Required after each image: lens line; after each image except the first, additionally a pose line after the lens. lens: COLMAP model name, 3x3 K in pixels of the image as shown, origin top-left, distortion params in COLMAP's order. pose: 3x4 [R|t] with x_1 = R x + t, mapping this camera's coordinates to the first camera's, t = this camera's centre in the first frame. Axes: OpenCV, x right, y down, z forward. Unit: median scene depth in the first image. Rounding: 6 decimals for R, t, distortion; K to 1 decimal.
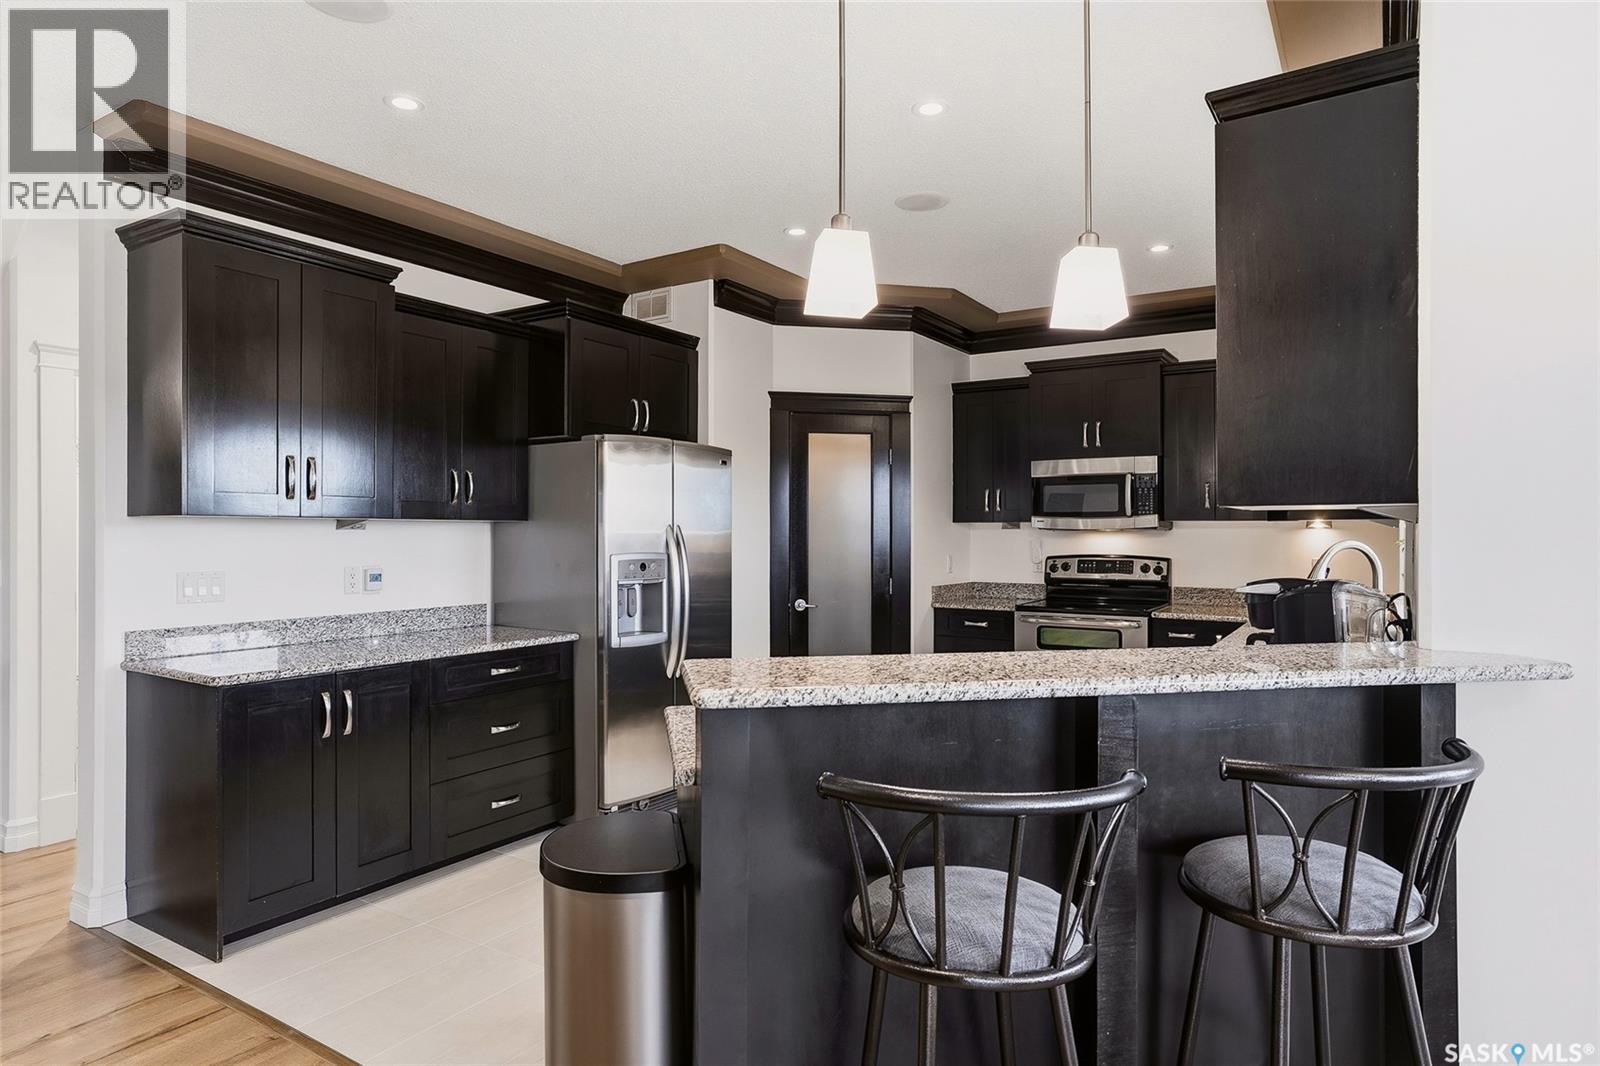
lens RADIAL K [[905.1, 0, 802.8], [0, 905.1, 541.0], [0, 0, 1]] dist [0.010403, 0.001257]
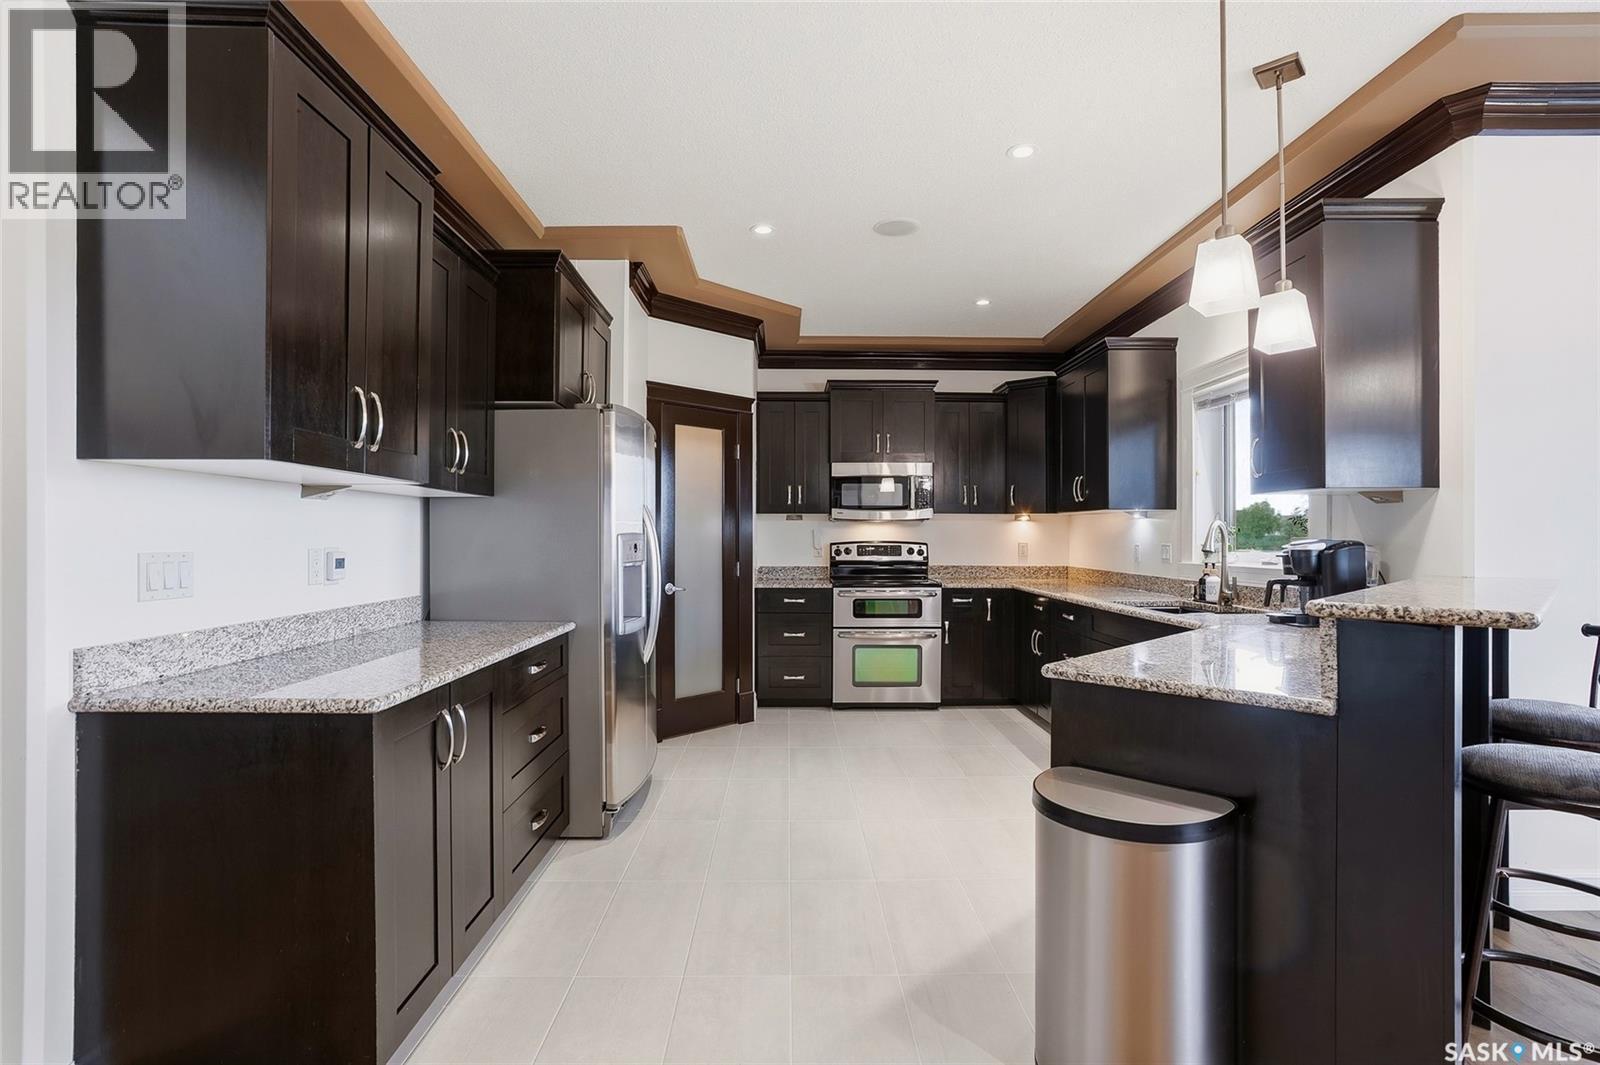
lens RADIAL K [[781.9, 0, 812.1], [0, 781.9, 530.2], [0, 0, 1]] dist [0.011762, 0.000129]
pose [[0.841189, 0.005426, 0.540715, -0.349322], [0.001717, 0.999918, -0.012706, 0.015123], [-0.540739, 0.011616, 0.841110, 0.157857]]
